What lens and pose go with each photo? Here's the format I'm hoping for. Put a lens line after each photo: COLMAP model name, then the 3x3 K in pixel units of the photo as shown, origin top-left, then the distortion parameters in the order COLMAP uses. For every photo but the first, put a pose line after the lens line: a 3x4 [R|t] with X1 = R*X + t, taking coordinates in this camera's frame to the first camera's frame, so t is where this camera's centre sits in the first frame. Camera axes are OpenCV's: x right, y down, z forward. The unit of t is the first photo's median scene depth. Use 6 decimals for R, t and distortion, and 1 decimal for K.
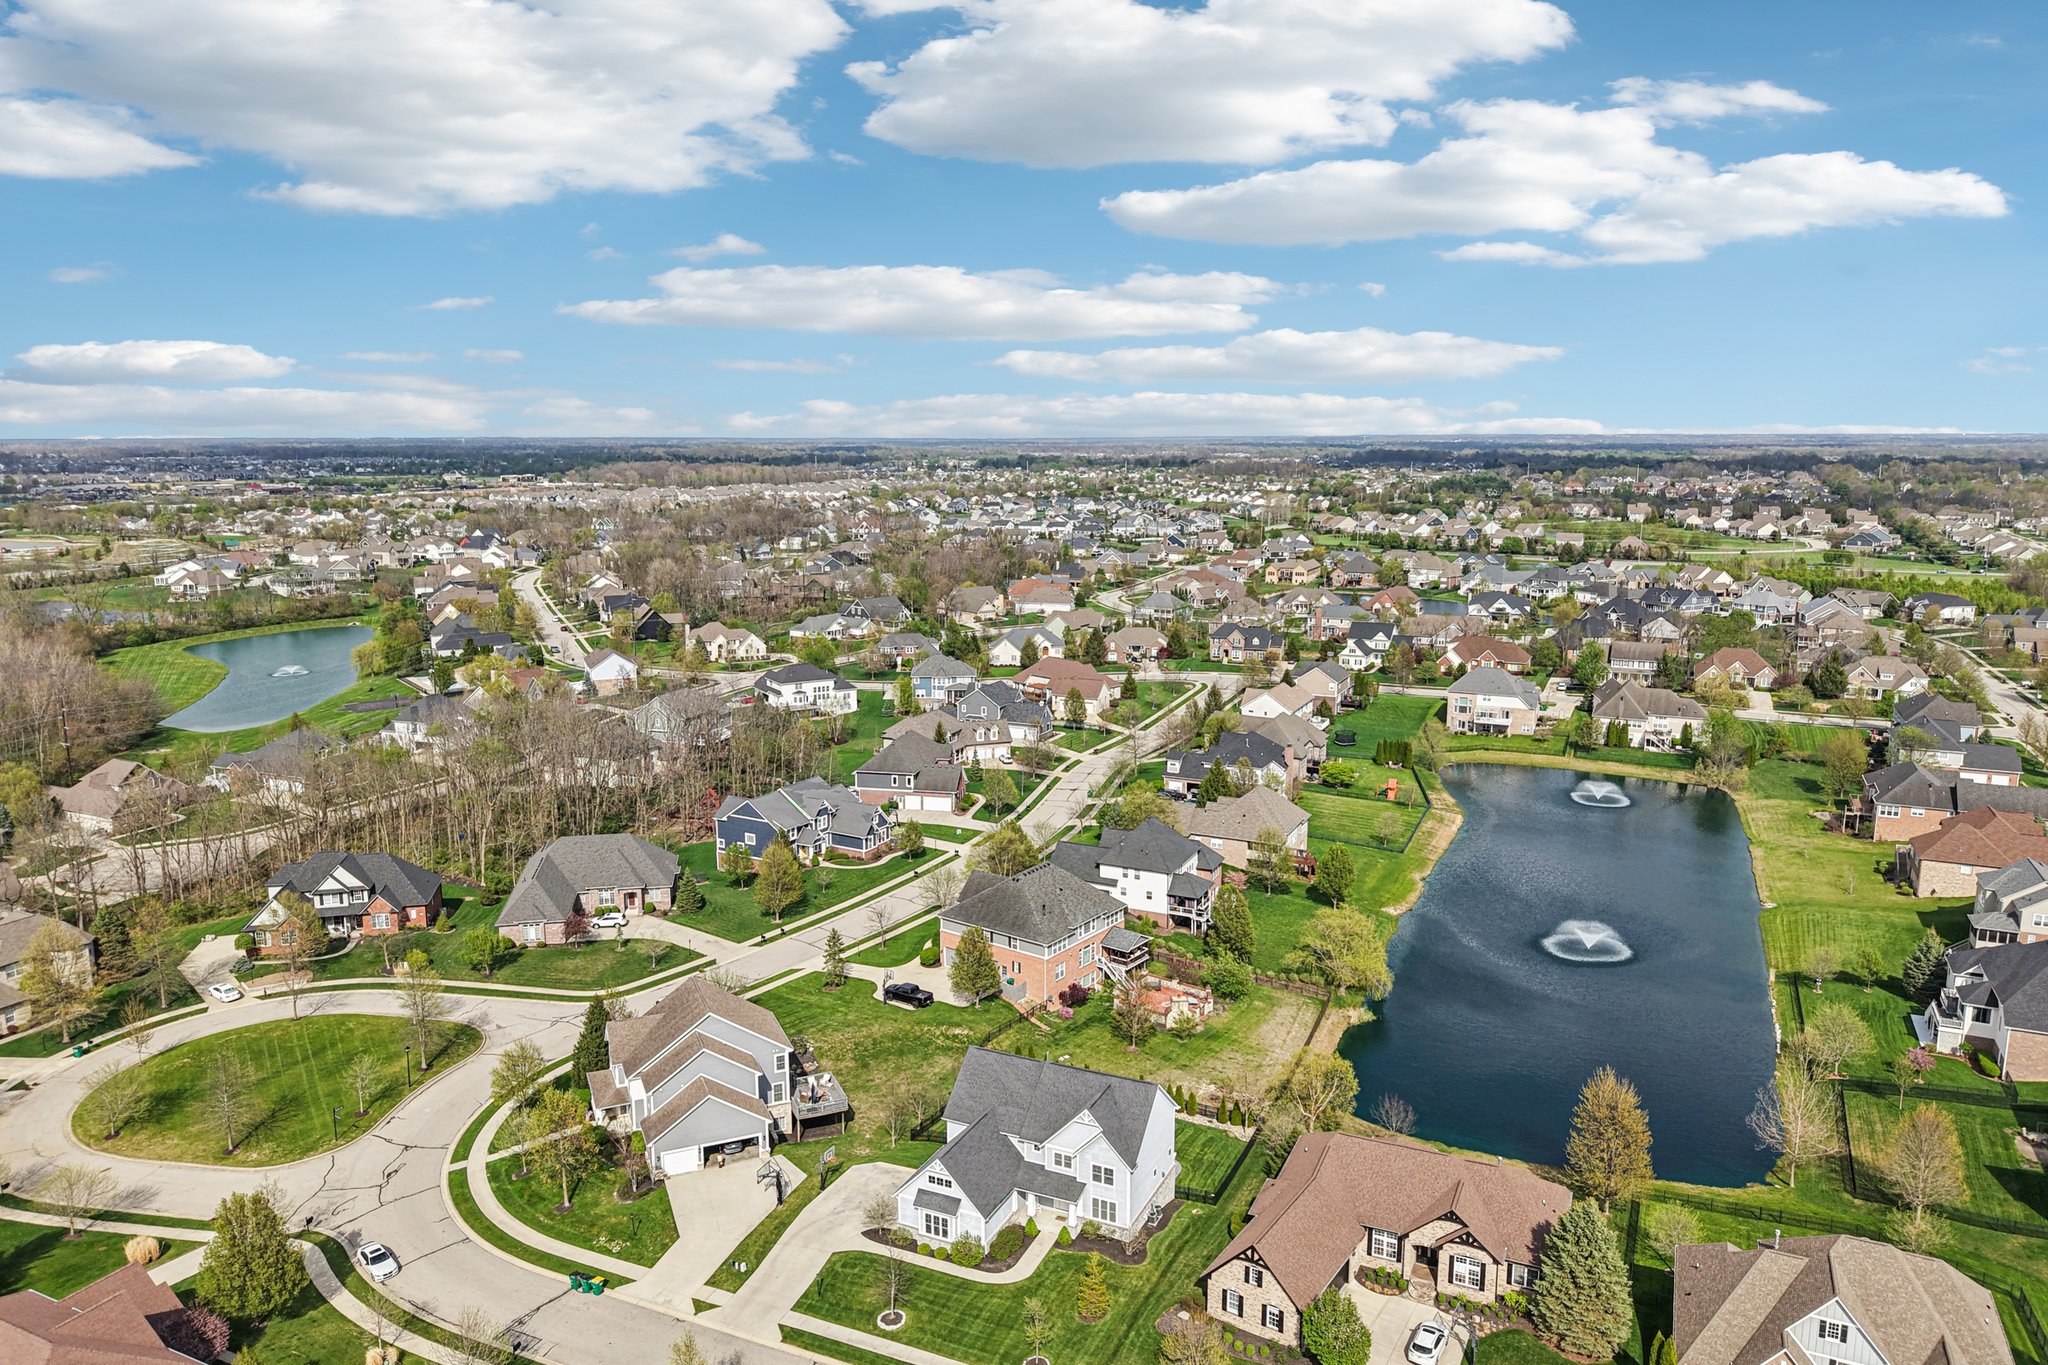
lens RADIAL K [[1387.3, 0, 1032.8], [0, 1387.3, 685.7], [0, 0, 1]] dist [0.052121, -0.057359]
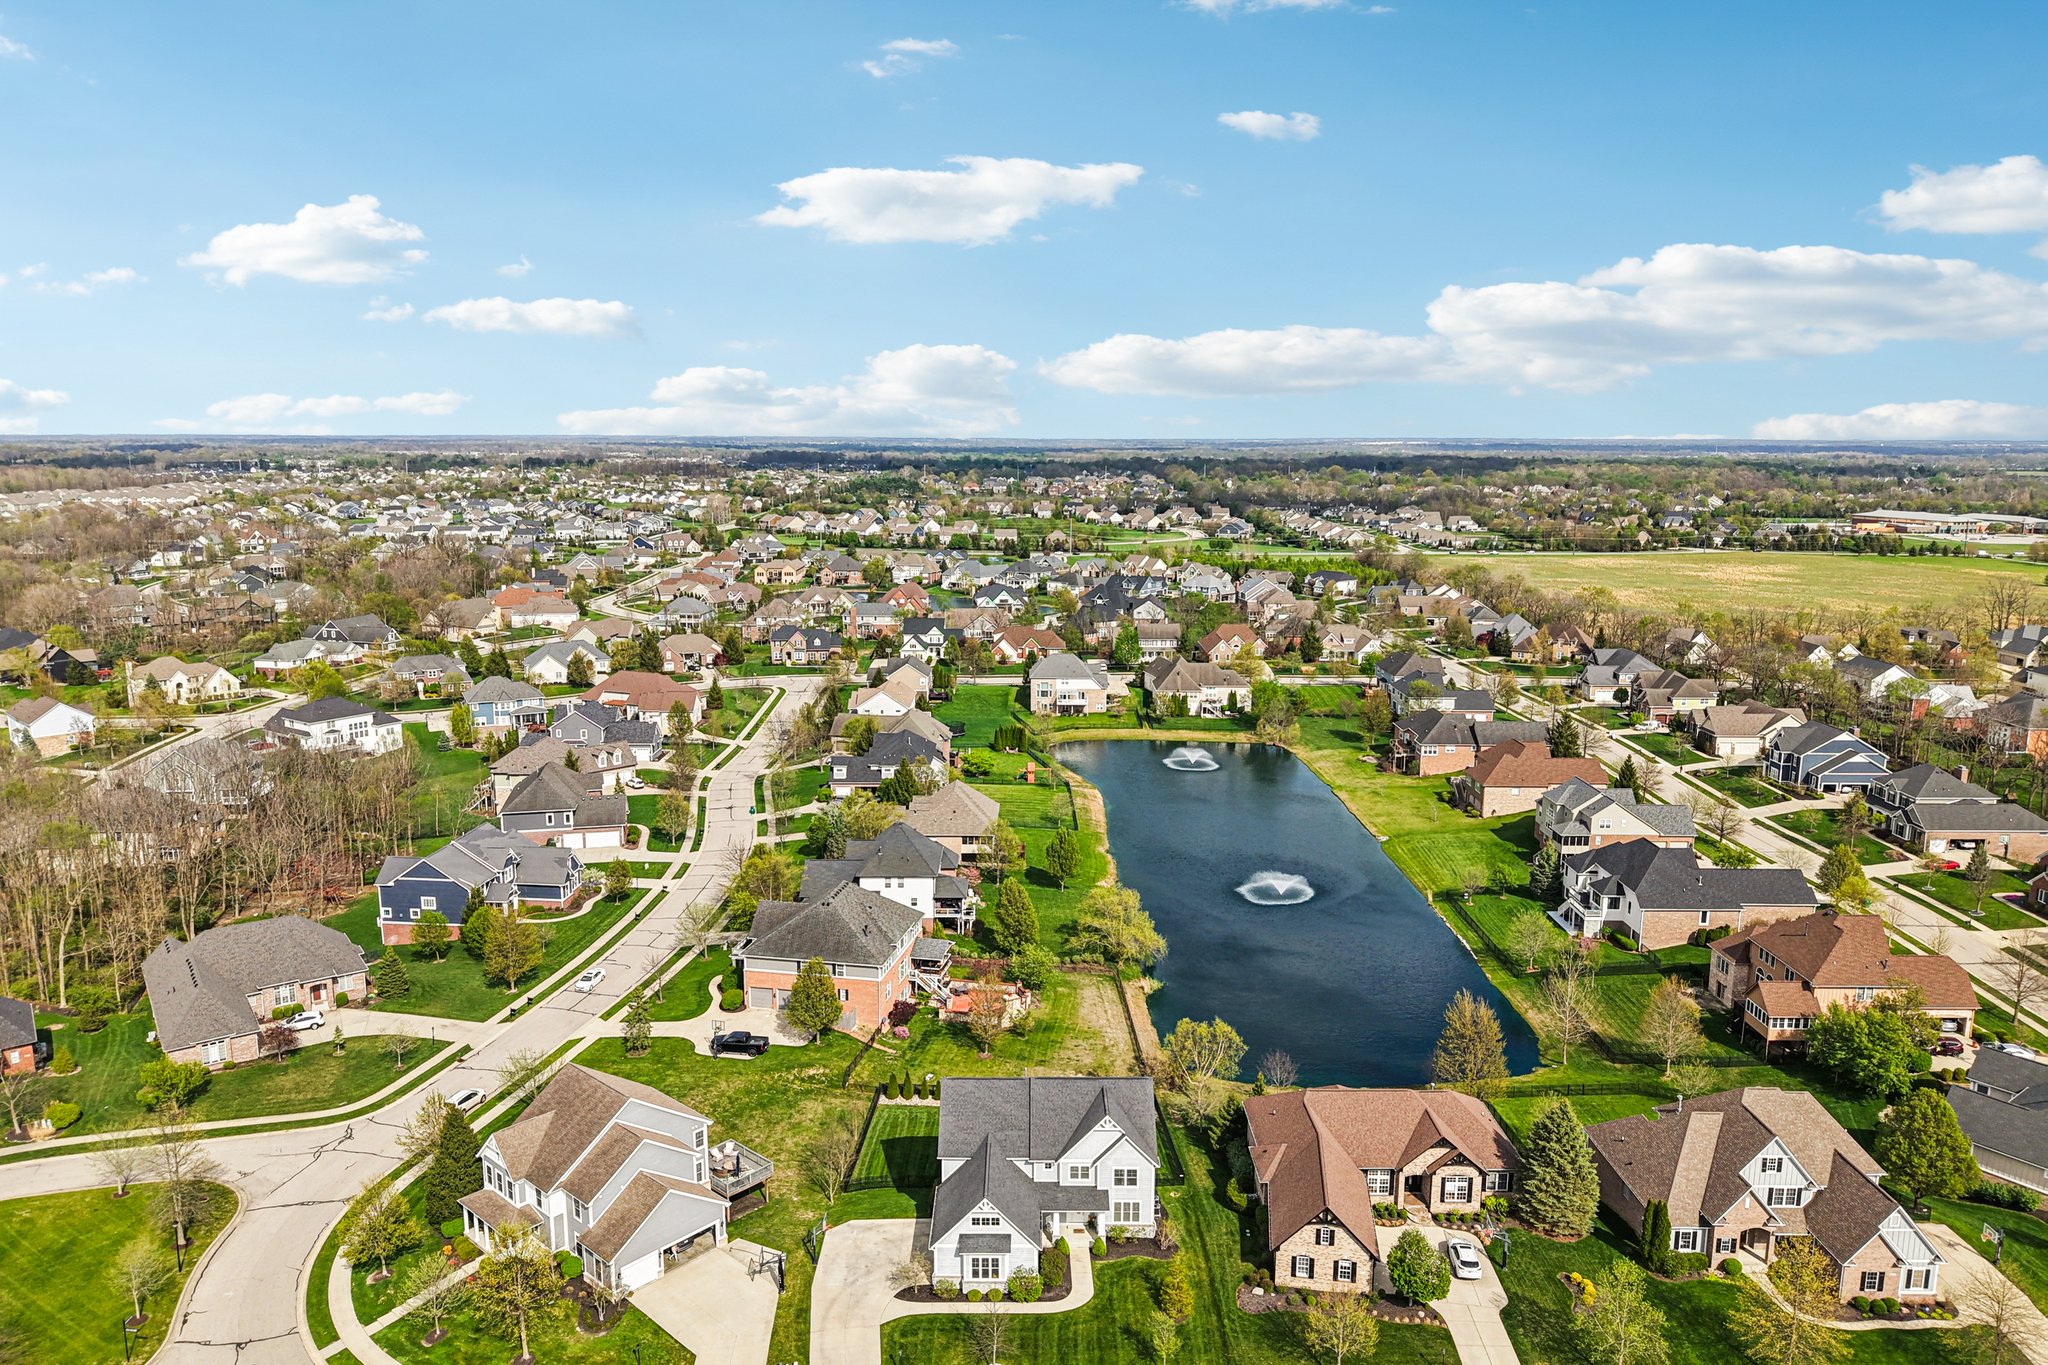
lens RADIAL K [[1366.8, 0, 1035.6], [0, 1366.8, 689.8], [0, 0, 1]] dist [0.048776, -0.056275]
pose [[0.906081, -0.072519, 0.416842, -0.206507], [0.070574, 0.997304, 0.020098, -0.011765], [-0.417176, 0.011208, 0.908757, 0.066826]]
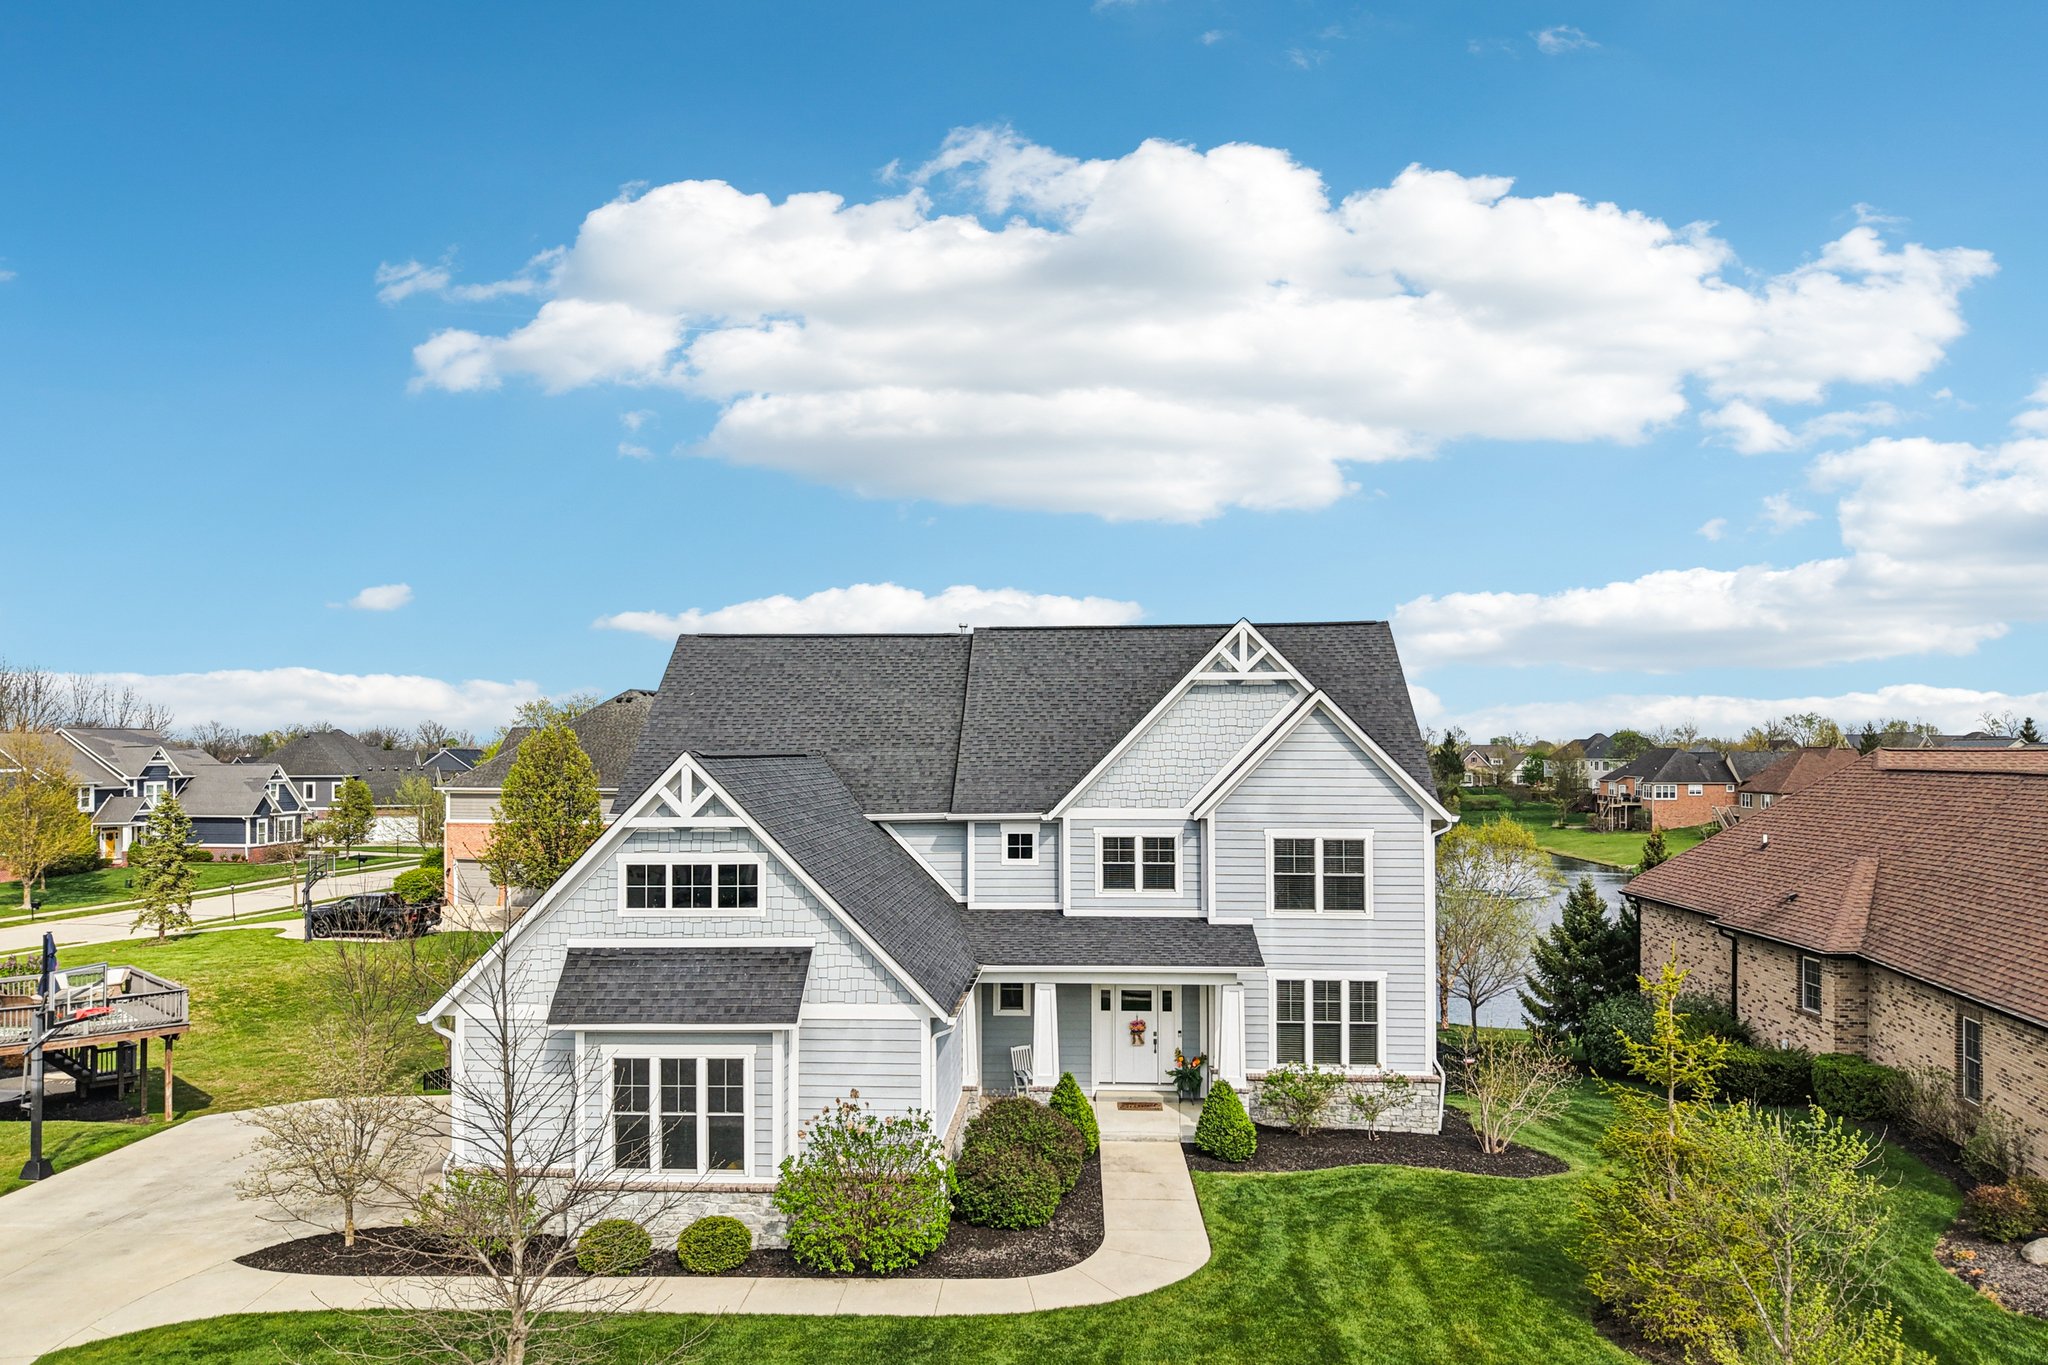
lens RADIAL K [[1411.4, 0, 1031.1], [0, 1411.4, 691.8], [0, 0, 1]] dist [0.039244, -0.055869]
pose [[0.927010, 0.009446, 0.374918, -0.050661], [0.068564, 0.978566, -0.194184, 0.191276], [-0.368716, 0.205716, 0.906493, 0.407545]]
